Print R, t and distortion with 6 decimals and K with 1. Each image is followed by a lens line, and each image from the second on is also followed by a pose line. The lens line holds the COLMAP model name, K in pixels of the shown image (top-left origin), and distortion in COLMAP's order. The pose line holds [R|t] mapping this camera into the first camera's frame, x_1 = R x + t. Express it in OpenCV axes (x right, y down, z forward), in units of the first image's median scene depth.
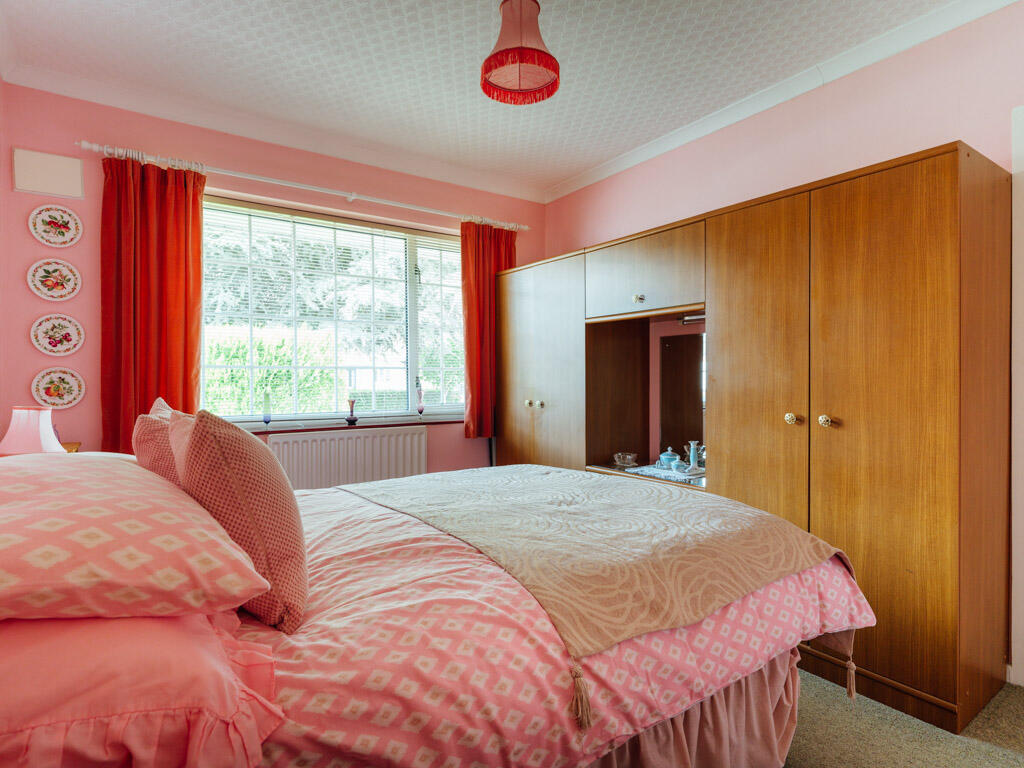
lens RADIAL K [[555.8, 0, 510.0], [0, 555.8, 381.2], [0, 0, 1]] dist [0.003679, 0.000224]
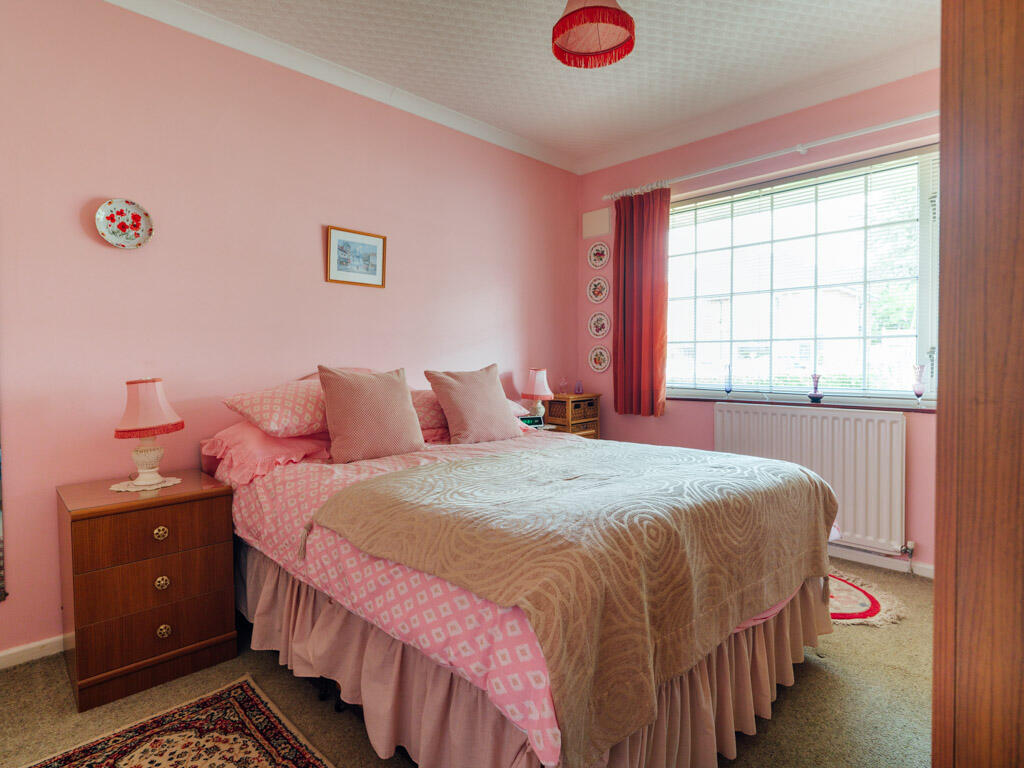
lens RADIAL K [[555.8, 0, 510.0], [0, 555.8, 381.2], [0, 0, 1]] dist [0.003679, 0.000224]
pose [[0.162969, 0.049050, -0.985411, 0.697069], [0.003998, 0.998722, 0.050374, -0.004314], [0.986623, -0.012149, 0.162565, 0.489196]]
